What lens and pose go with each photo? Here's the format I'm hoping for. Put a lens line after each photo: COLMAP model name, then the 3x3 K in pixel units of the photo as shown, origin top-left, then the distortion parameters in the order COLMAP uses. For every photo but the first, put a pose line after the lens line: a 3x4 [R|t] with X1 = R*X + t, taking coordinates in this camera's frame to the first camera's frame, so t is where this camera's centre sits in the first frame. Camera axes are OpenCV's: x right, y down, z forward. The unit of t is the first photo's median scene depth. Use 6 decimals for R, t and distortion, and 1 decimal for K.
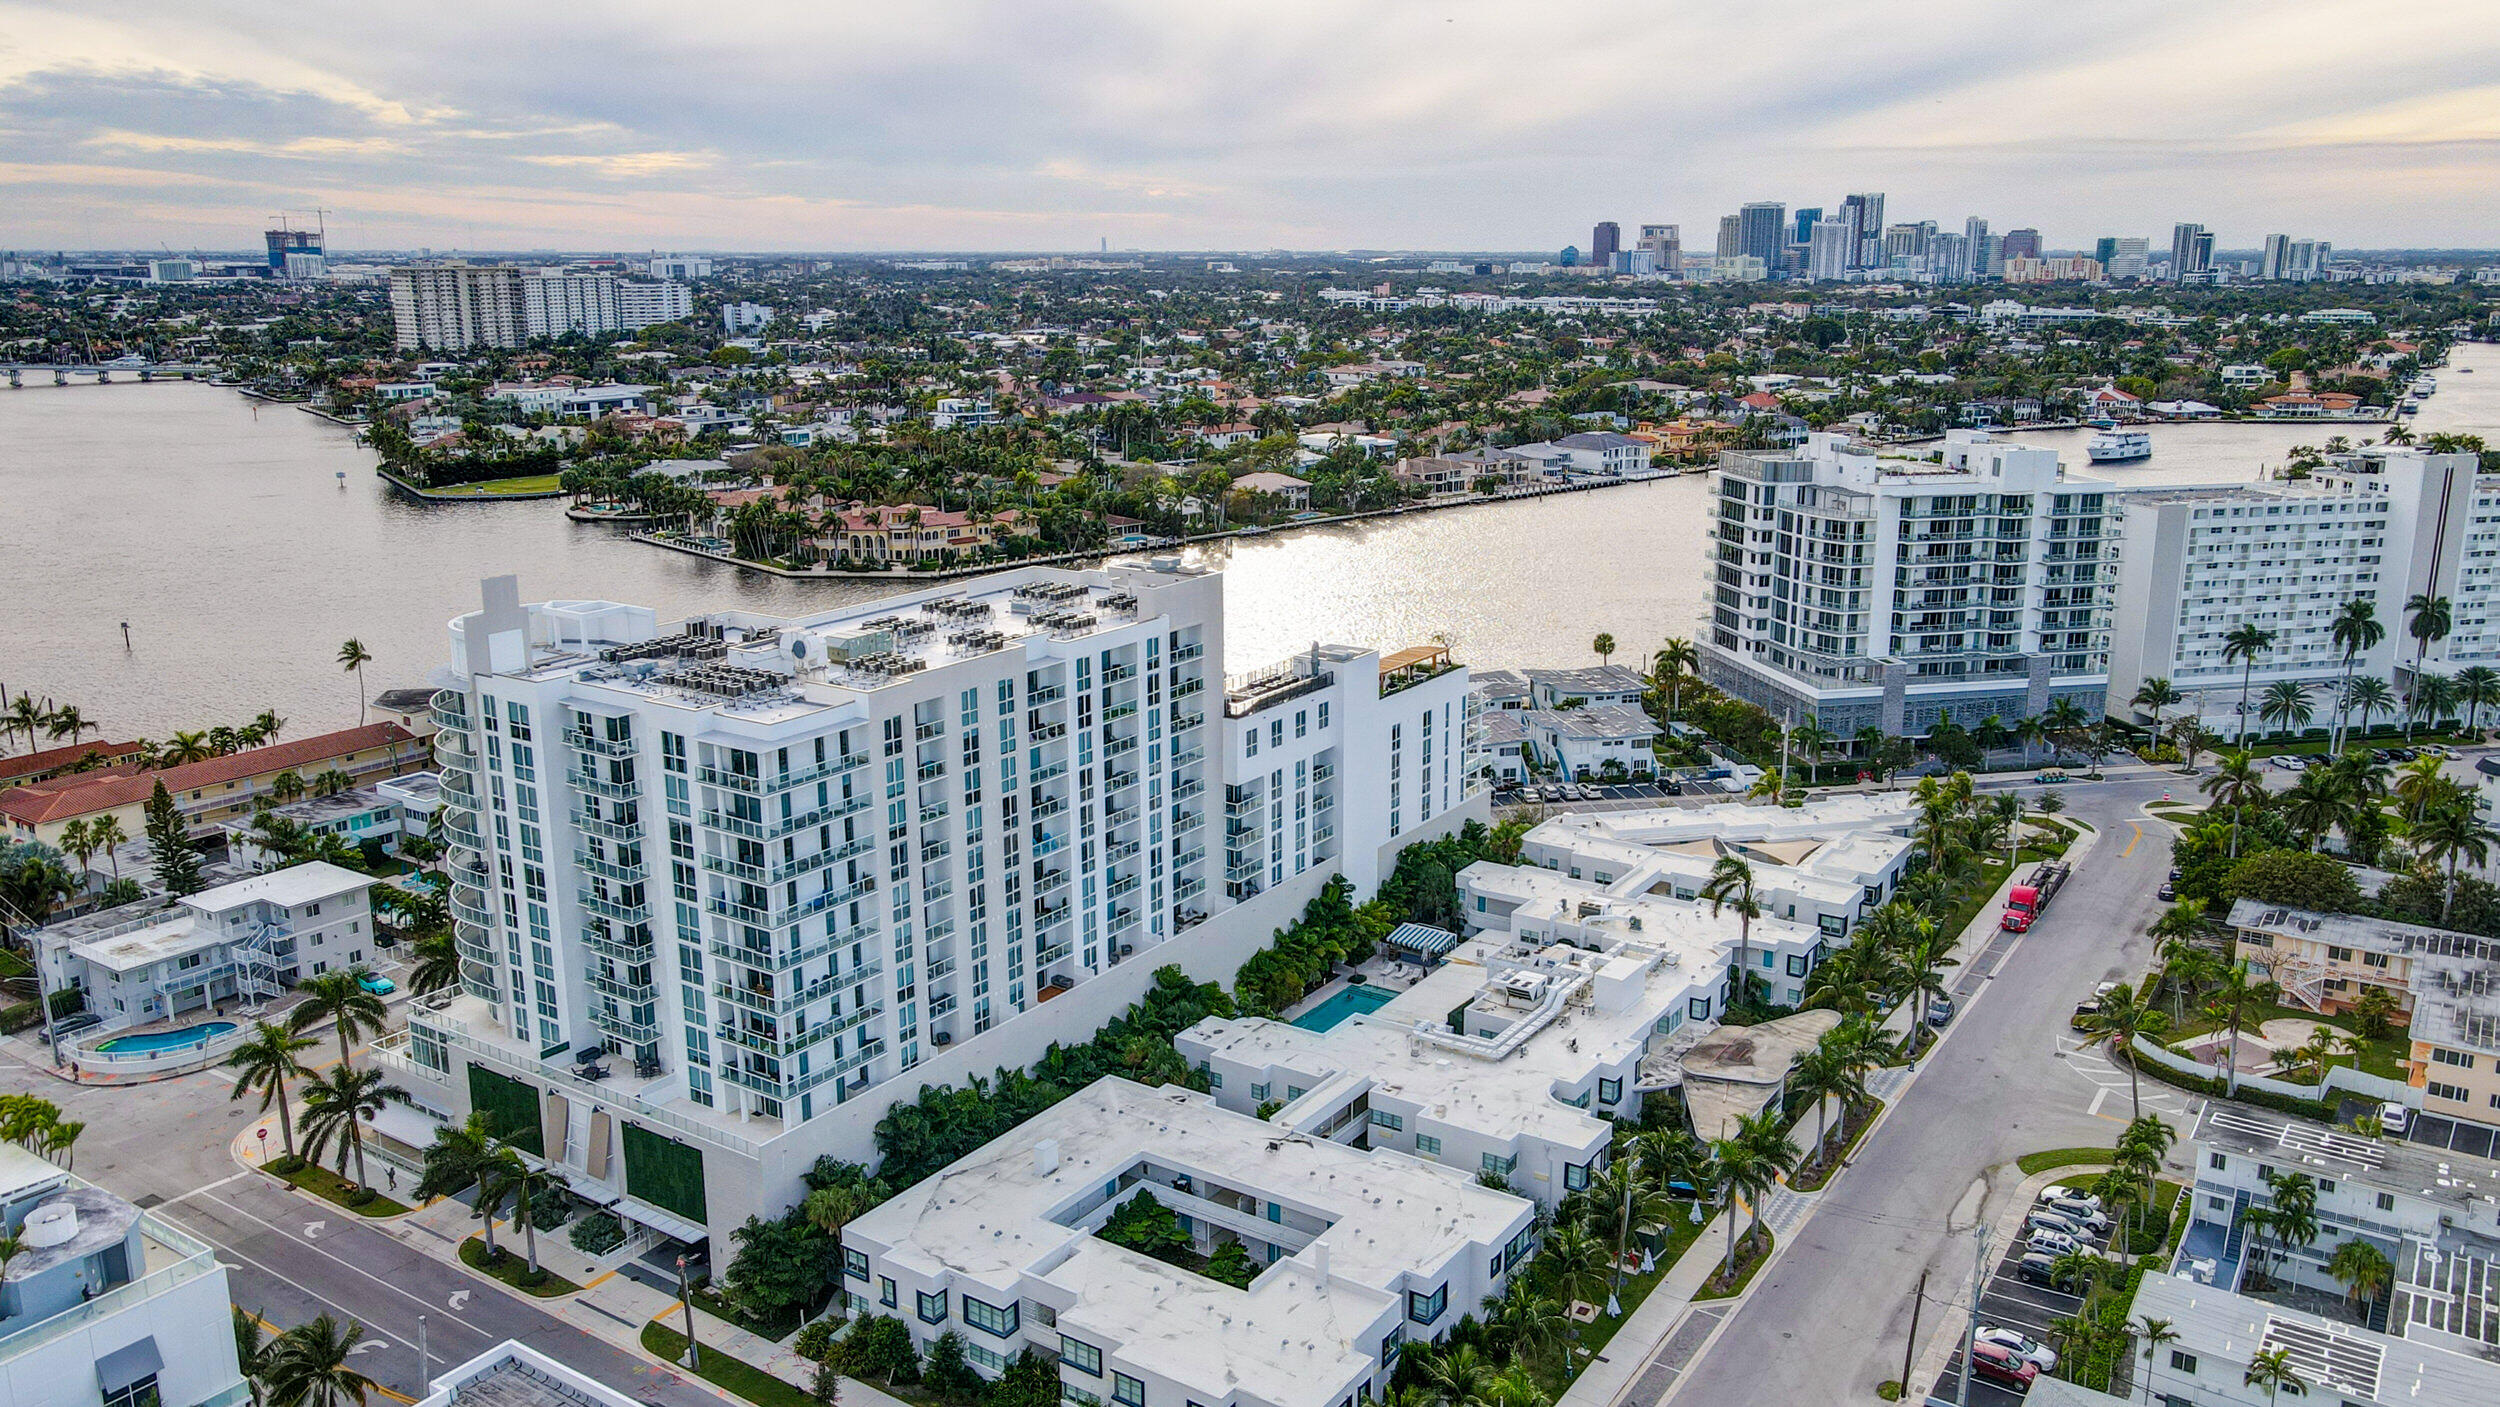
lens RADIAL K [[1890.8, 0, 1255.0], [0, 1890.8, 704.7], [0, 0, 1]] dist [0.014824, 0.008679]
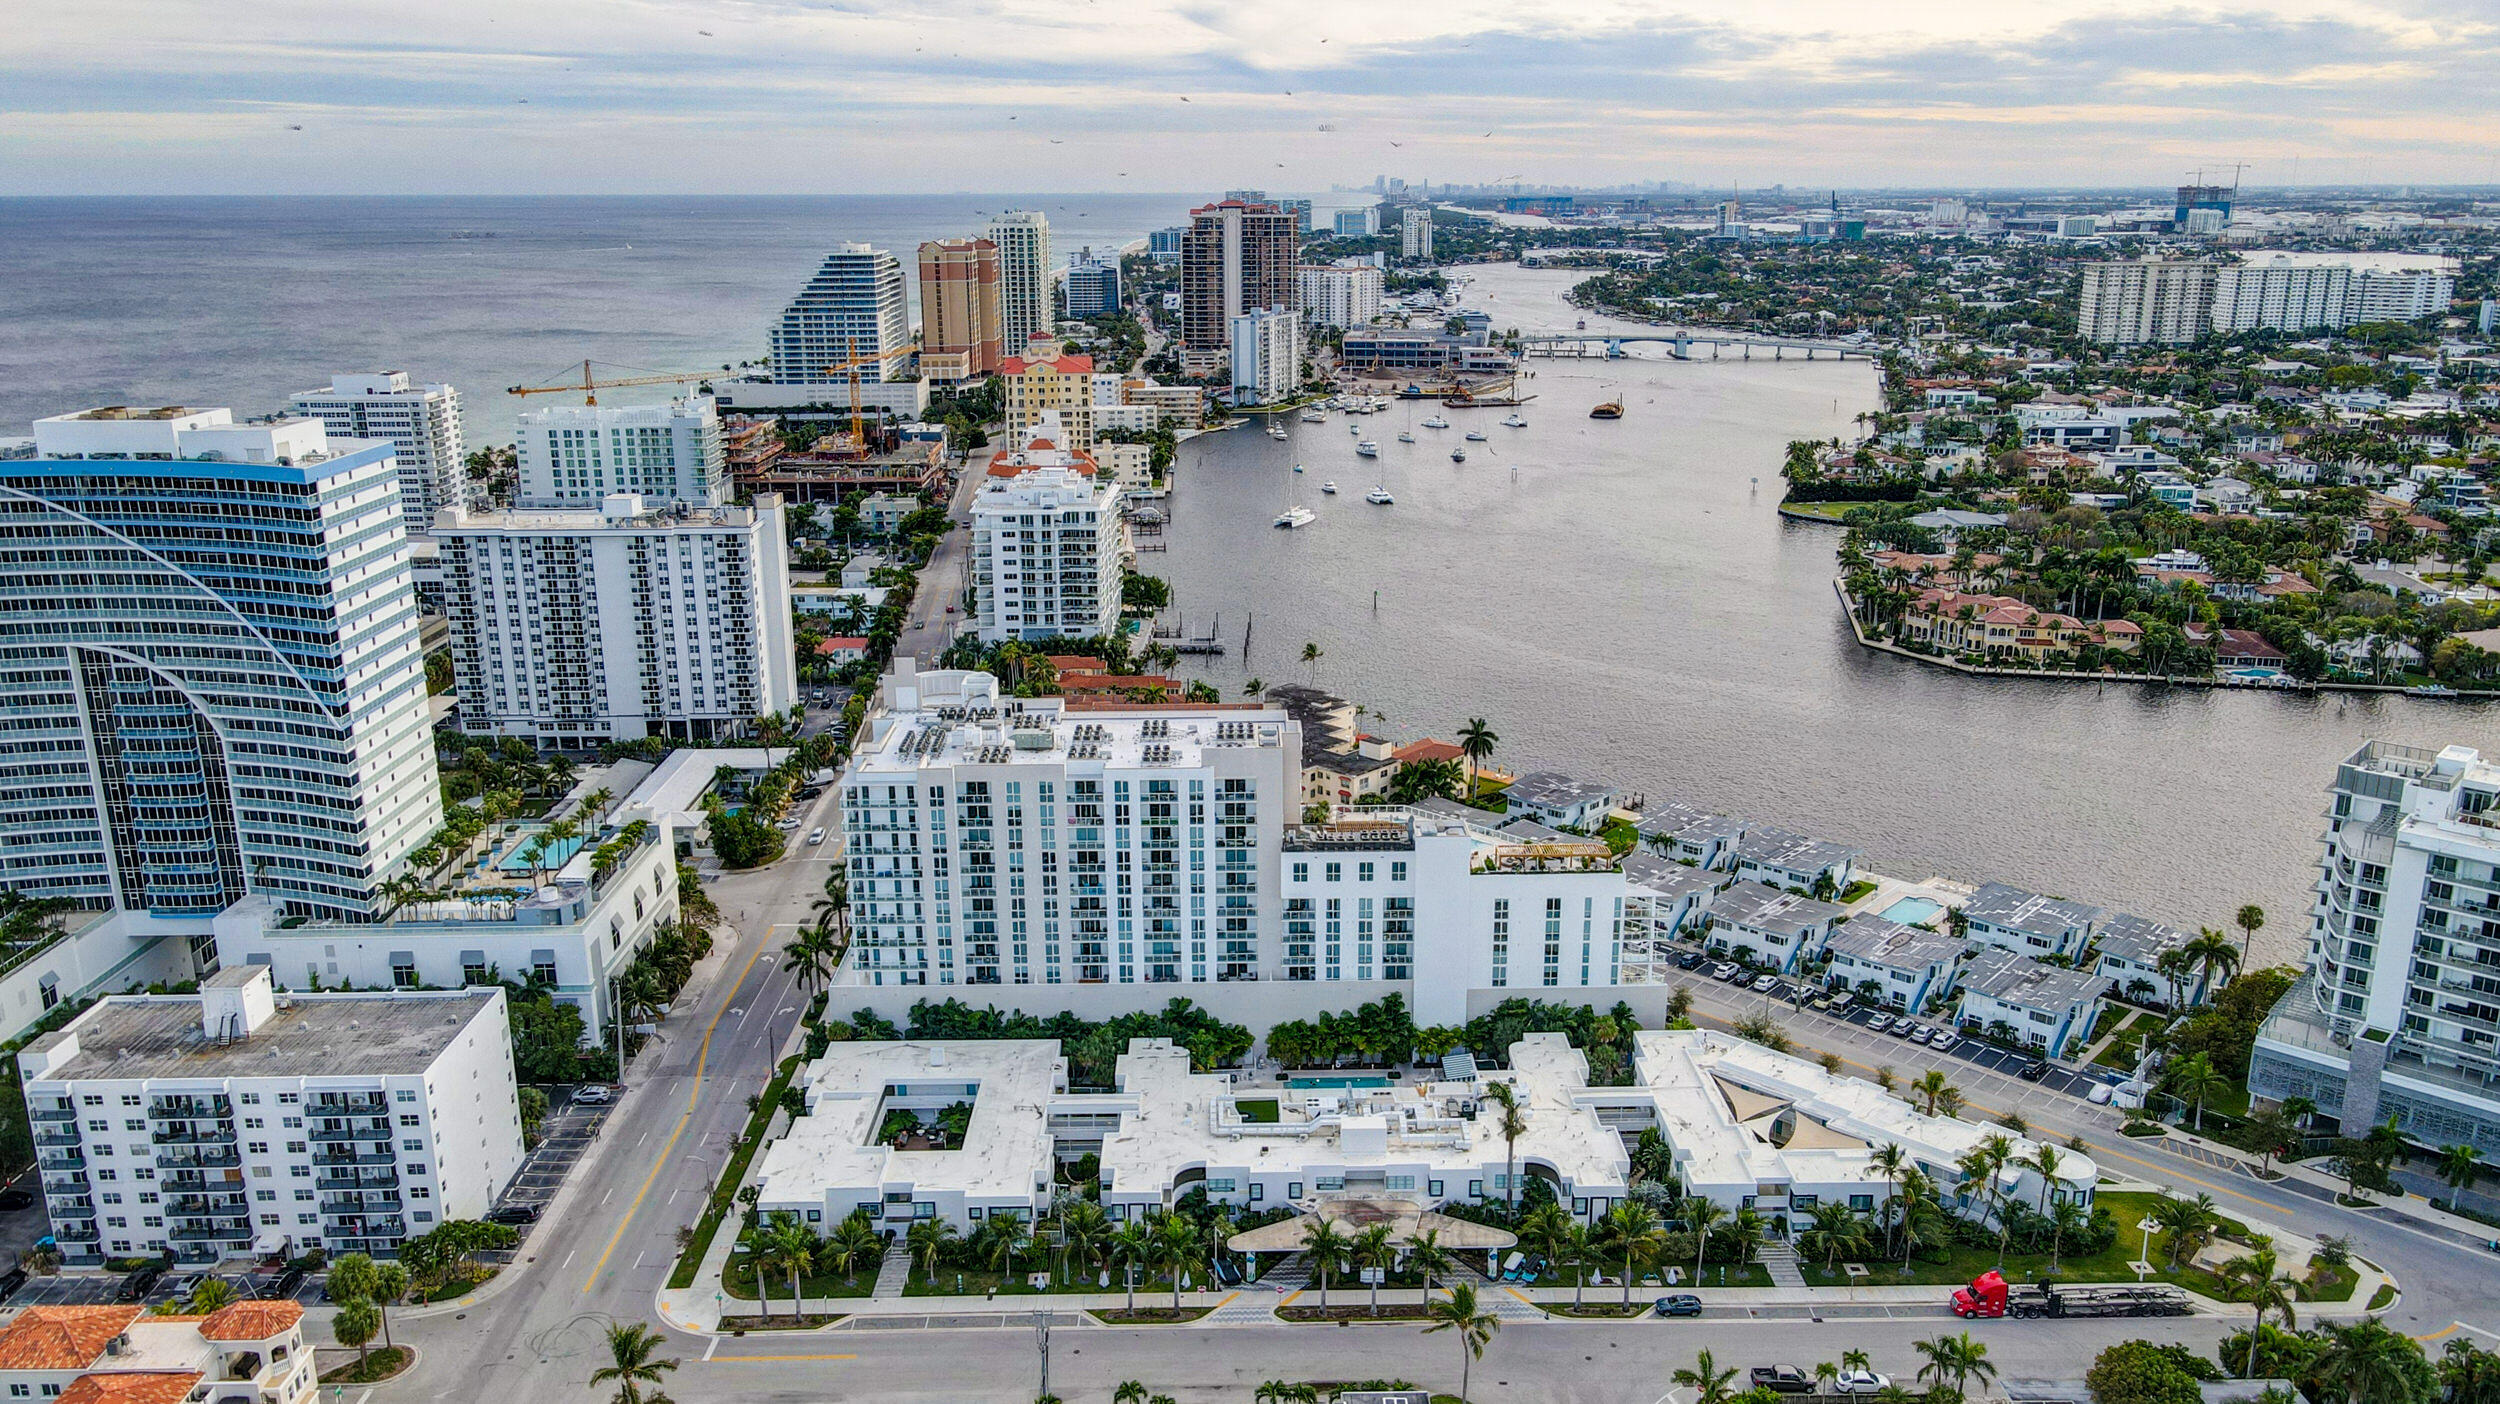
lens RADIAL K [[1832.4, 0, 1250.0], [0, 1832.4, 702.0], [0, 0, 1]] dist [-0.004550, 0.049662]
pose [[0.566910, 0.225010, -0.792454, 0.936692], [-0.191875, 0.971582, 0.138607, -0.259046], [0.801123, 0.073474, 0.593973, 0.154275]]
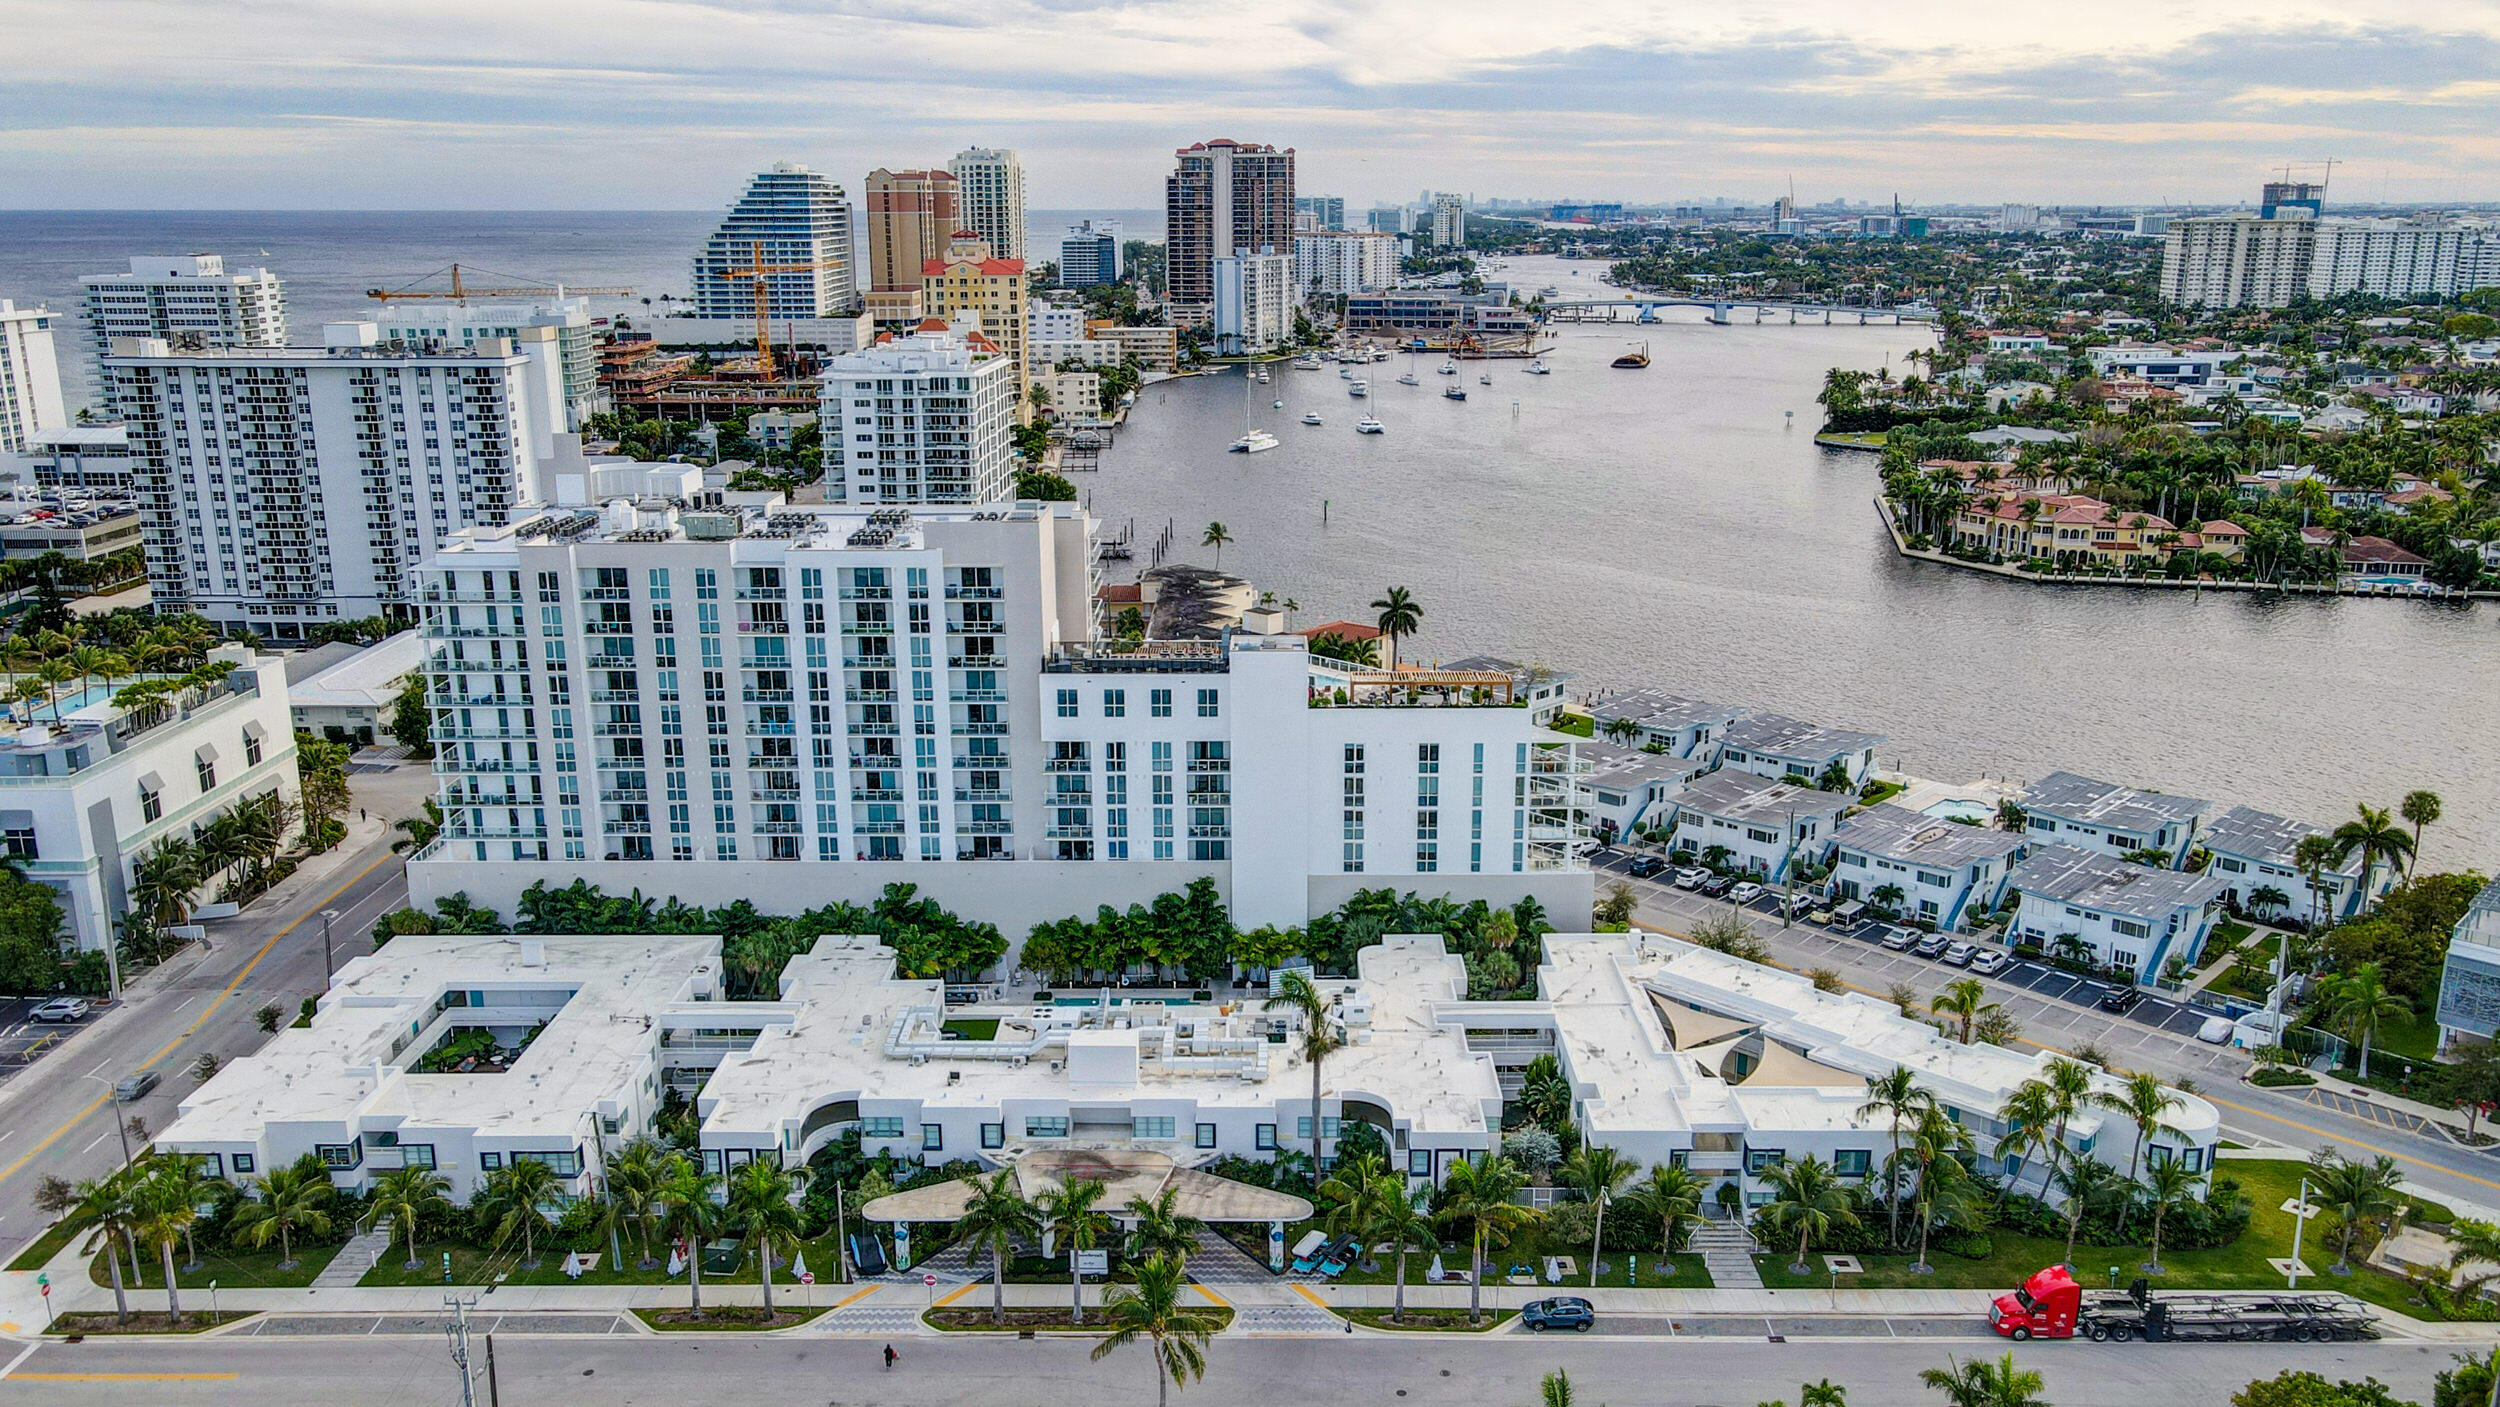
lens RADIAL K [[1900.0, 0, 1252.9], [0, 1900.0, 703.8], [0, 0, 1]] dist [-0.004463, 0.045395]
pose [[0.549923, 0.215089, -0.807045, 0.777506], [-0.197565, 0.972349, 0.124523, -0.111177], [0.811513, 0.090966, 0.577211, 0.476511]]
